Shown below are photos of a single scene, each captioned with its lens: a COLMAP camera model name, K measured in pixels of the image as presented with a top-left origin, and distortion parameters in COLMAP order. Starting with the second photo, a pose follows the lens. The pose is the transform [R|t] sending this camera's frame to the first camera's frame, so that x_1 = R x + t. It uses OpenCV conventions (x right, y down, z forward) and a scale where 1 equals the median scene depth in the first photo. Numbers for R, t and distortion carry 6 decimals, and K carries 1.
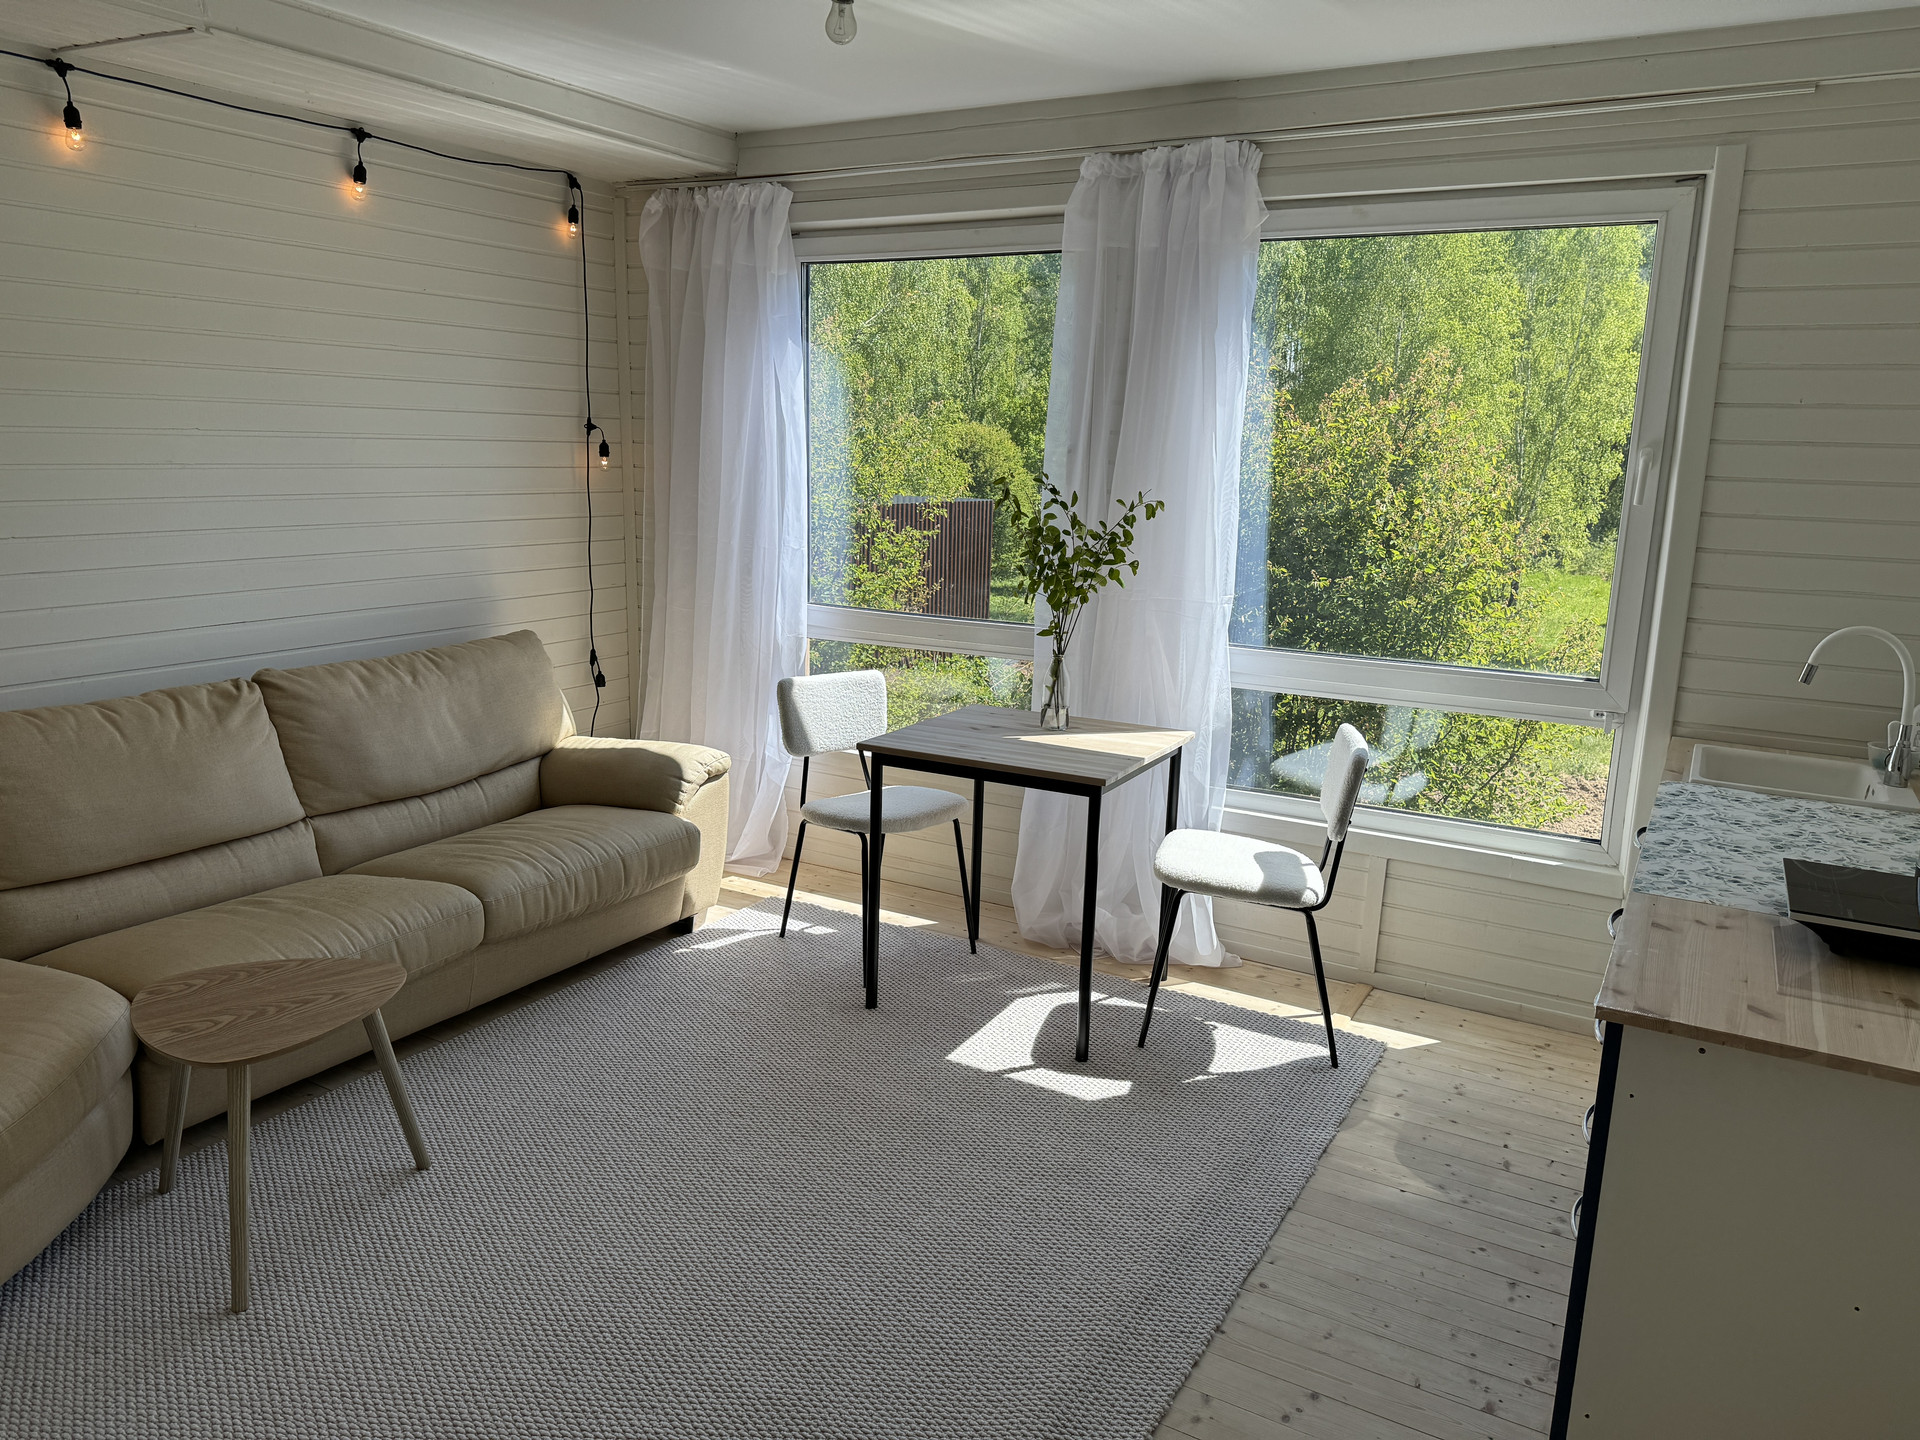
lens RADIAL K [[1333.8, 0, 960.0], [0, 1333.8, 720.0], [0, 0, 1]] dist [0.097664, -0.118541]
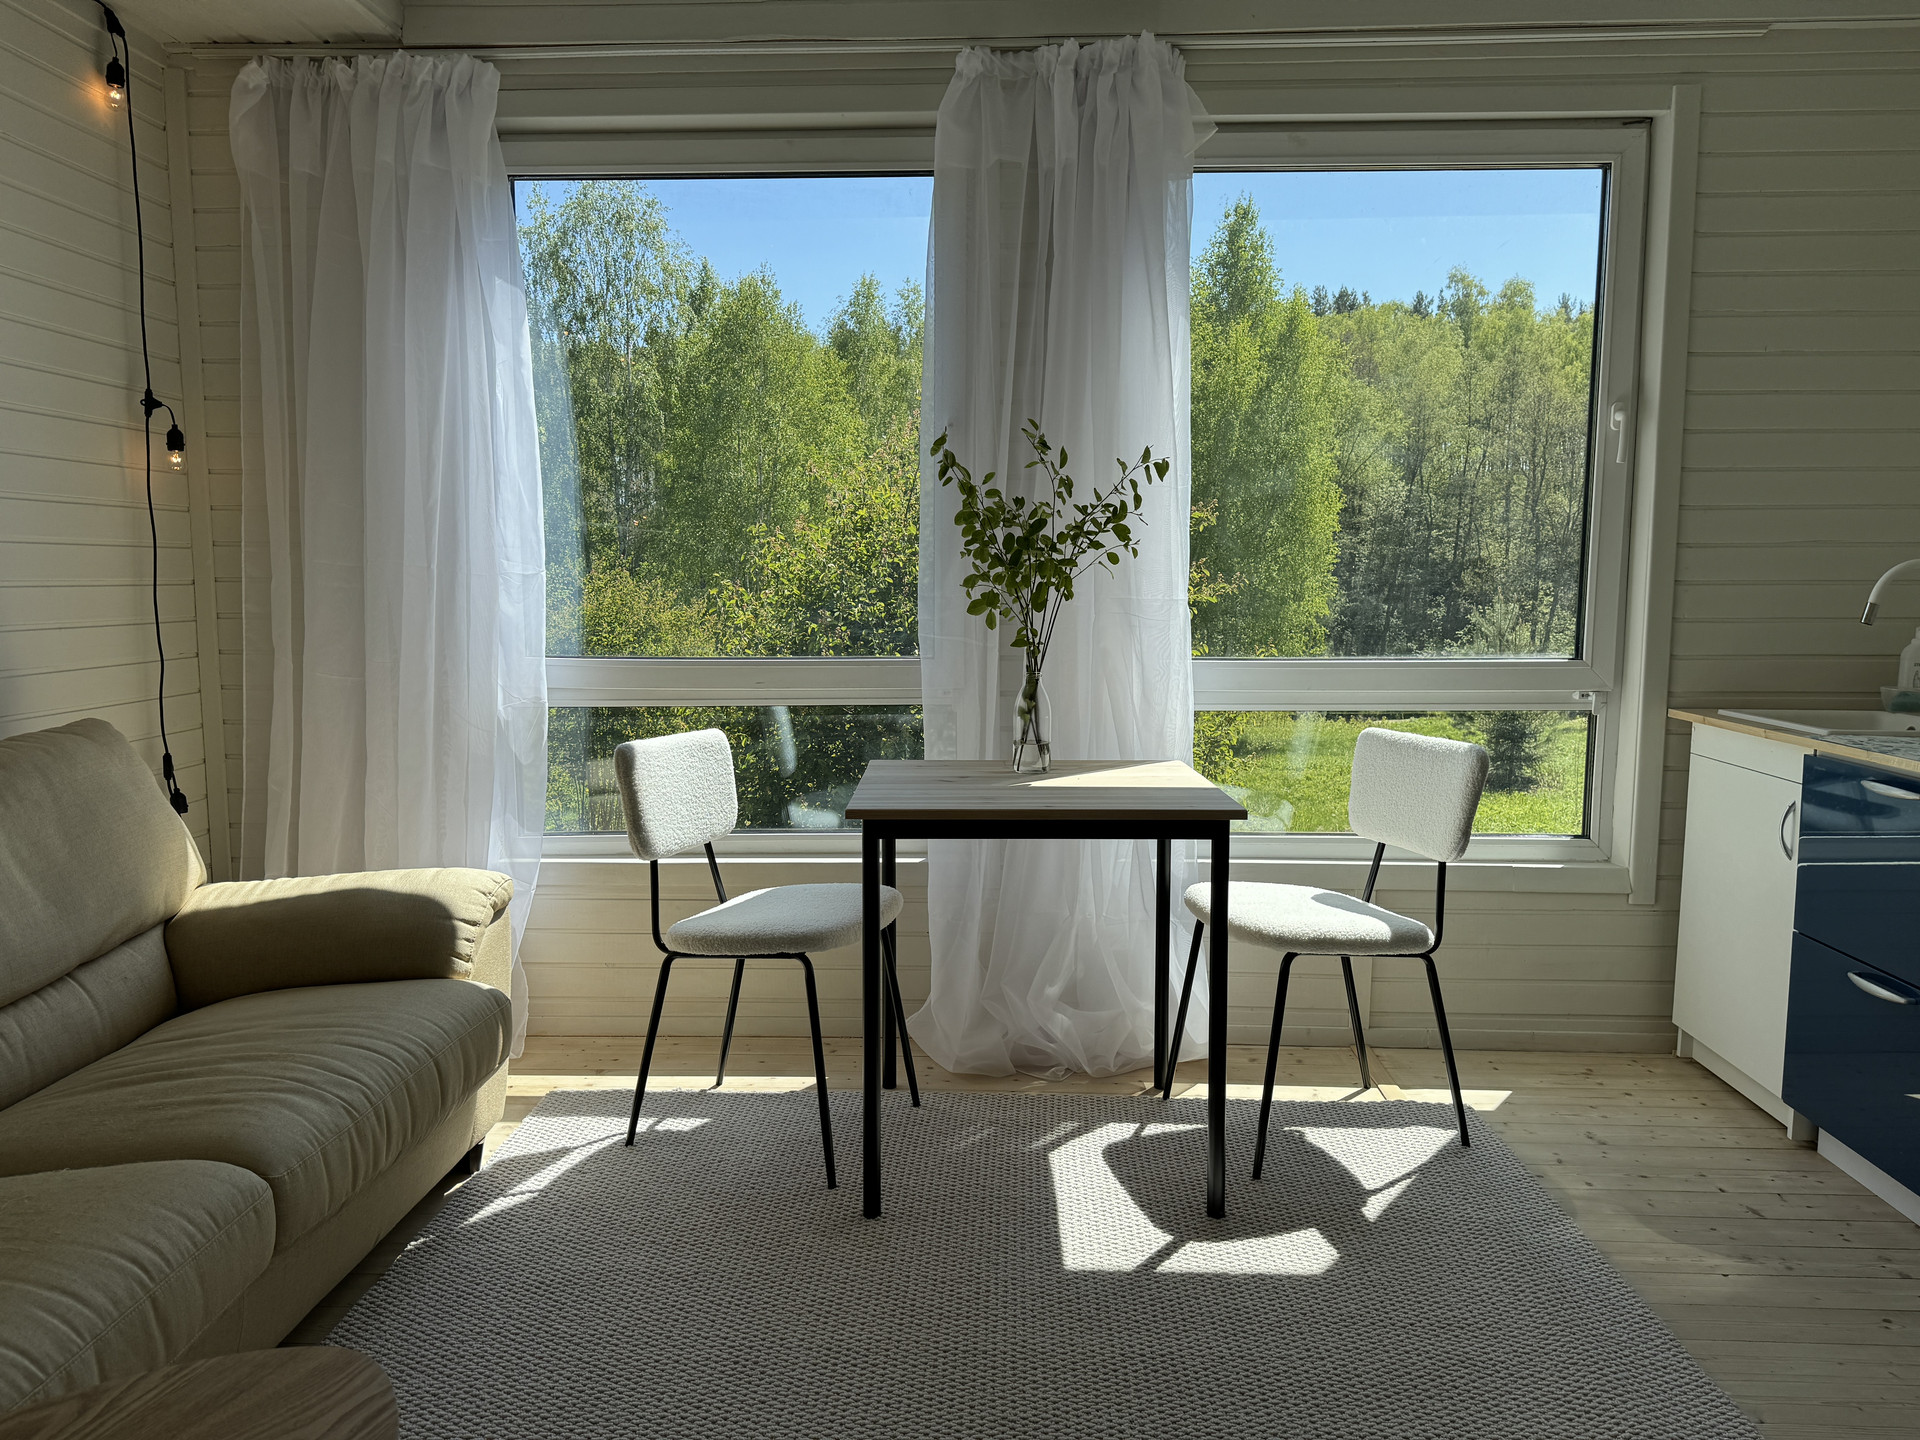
lens RADIAL K [[1357.2, 0, 960.0], [0, 1357.2, 720.0], [0, 0, 1]] dist [0.036207, -0.033209]
pose [[0.887634, -0.075033, 0.454395, -0.289776], [0.118259, 0.990691, -0.067422, 0.022056], [-0.445106, 0.113583, 0.888245, 0.332077]]
